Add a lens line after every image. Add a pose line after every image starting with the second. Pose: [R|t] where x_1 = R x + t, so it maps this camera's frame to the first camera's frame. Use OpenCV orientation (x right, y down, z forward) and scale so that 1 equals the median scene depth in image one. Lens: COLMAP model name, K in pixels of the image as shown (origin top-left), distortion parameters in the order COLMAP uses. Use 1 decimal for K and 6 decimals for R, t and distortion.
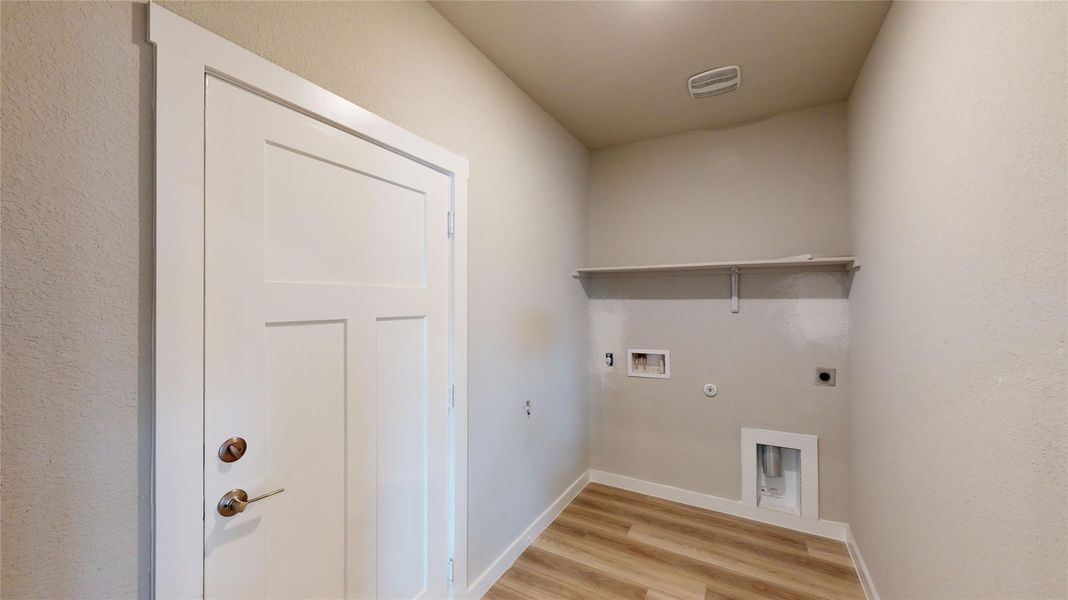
lens RADIAL K [[425.6, 0, 516.9], [0, 425.6, 302.7], [0, 0, 1]] dist [-0.001338, -0.000113]
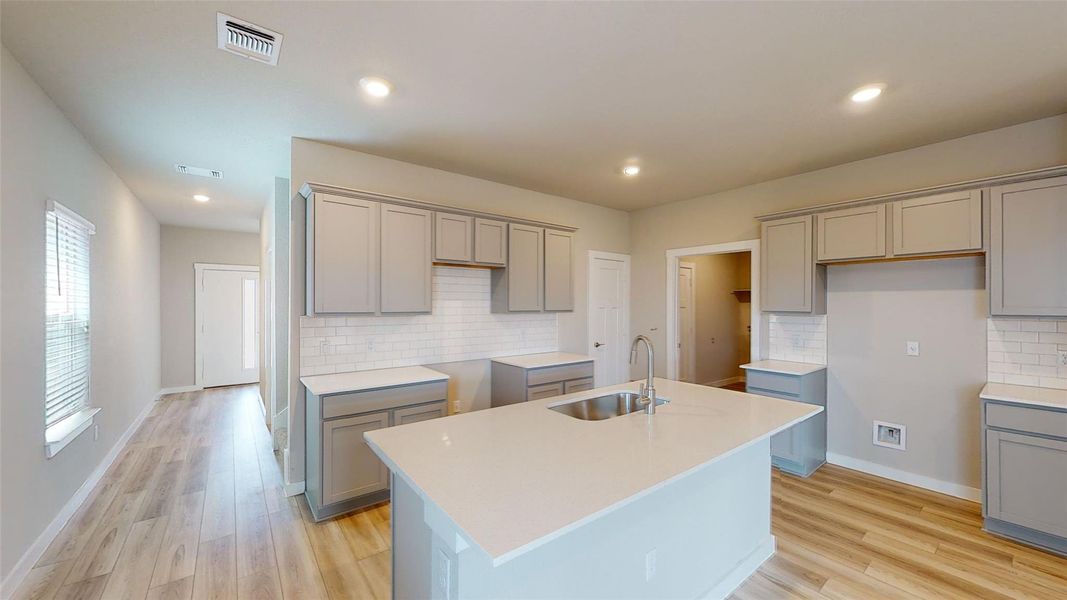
lens RADIAL K [[390.6, 0, 532.0], [0, 390.6, 302.2], [0, 0, 1]] dist [-0.000760, -0.000470]
pose [[0.914081, -0.001314, -0.405530, -0.026973], [0.000065, 0.999995, -0.003094, -0.002392], [0.405532, 0.002801, 0.914076, -1.735070]]
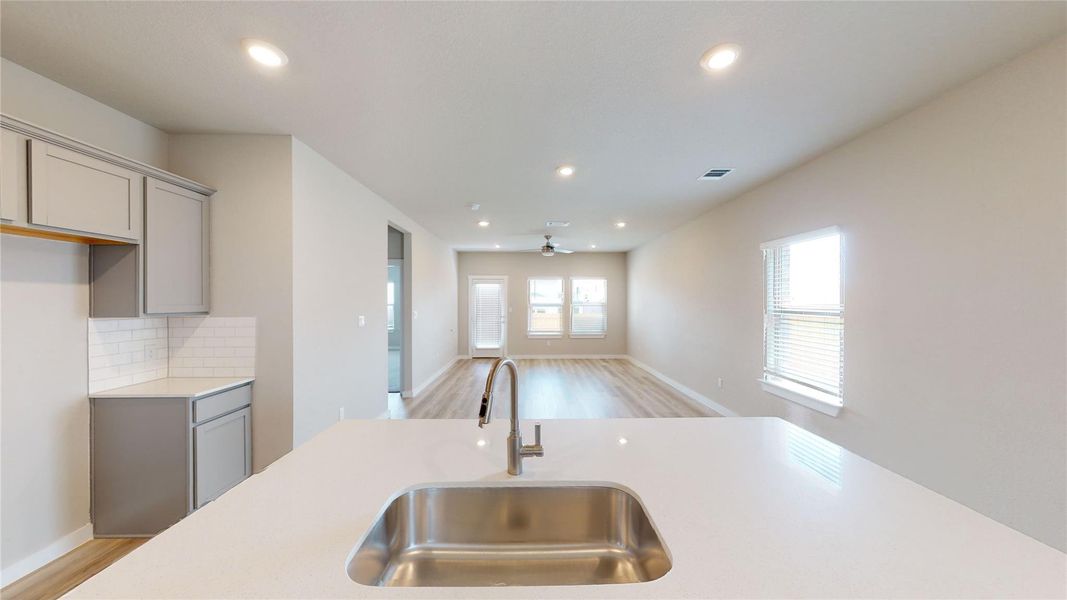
lens RADIAL K [[337.7, 0, 530.8], [0, 337.7, 299.5], [0, 0, 1]] dist [0.000708, -0.000443]
pose [[-0.491737, 0.004010, 0.870734, -0.463241], [-0.000148, 0.999989, -0.004689, -0.002984], [-0.870744, -0.002434, -0.491731, -0.833617]]
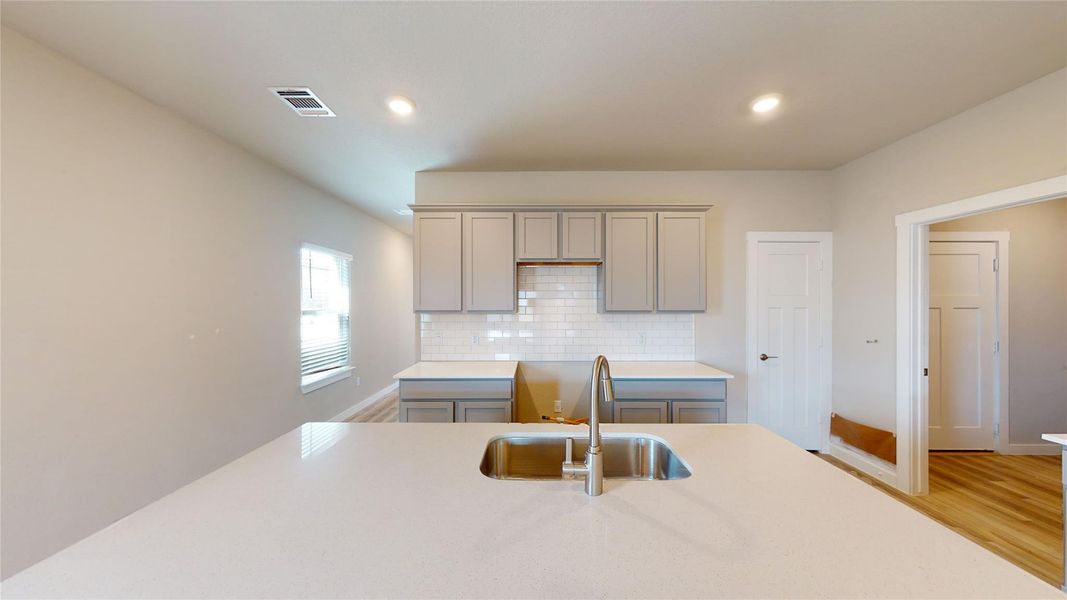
lens RADIAL K [[337.7, 0, 535.3], [0, 337.7, 300.7], [0, 0, 1]] dist [0.000708, -0.000443]
pose [[0.471644, -0.004071, -0.881780, 0.165819], [0.002340, 0.999992, -0.003366, -0.004407], [0.881786, -0.000476, 0.471650, -1.228547]]
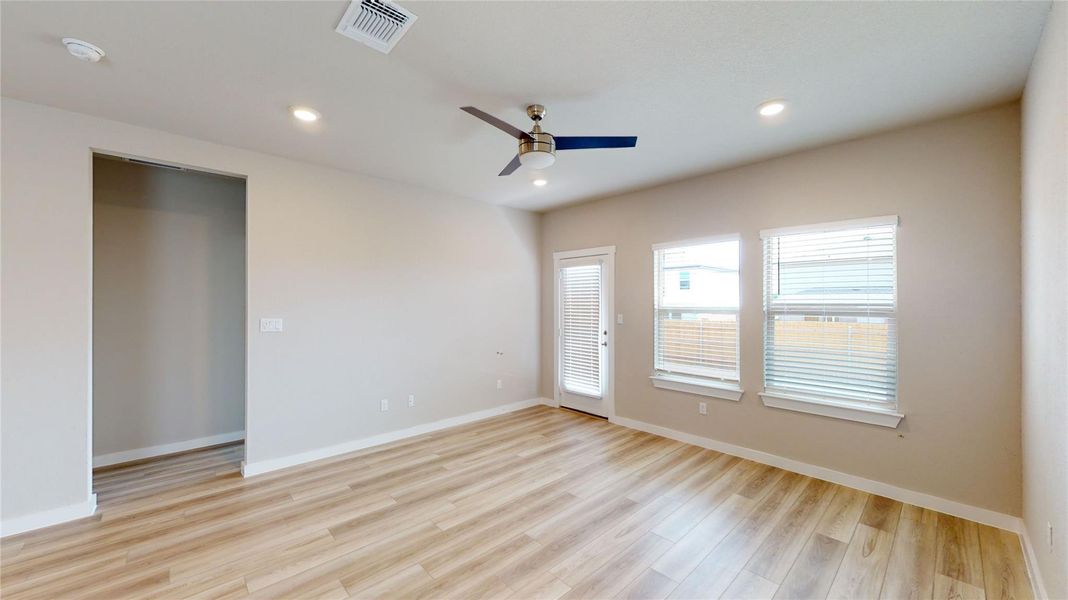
lens RADIAL K [[391.0, 0, 533.6], [0, 391.0, 299.6], [0, 0, 1]] dist [-0.000760, -0.000470]
pose [[0.318924, 0.003553, 0.947774, 0.564560], [0.000357, 0.999992, -0.003869, 0.001462], [-0.947780, 0.001572, 0.318920, -2.281818]]
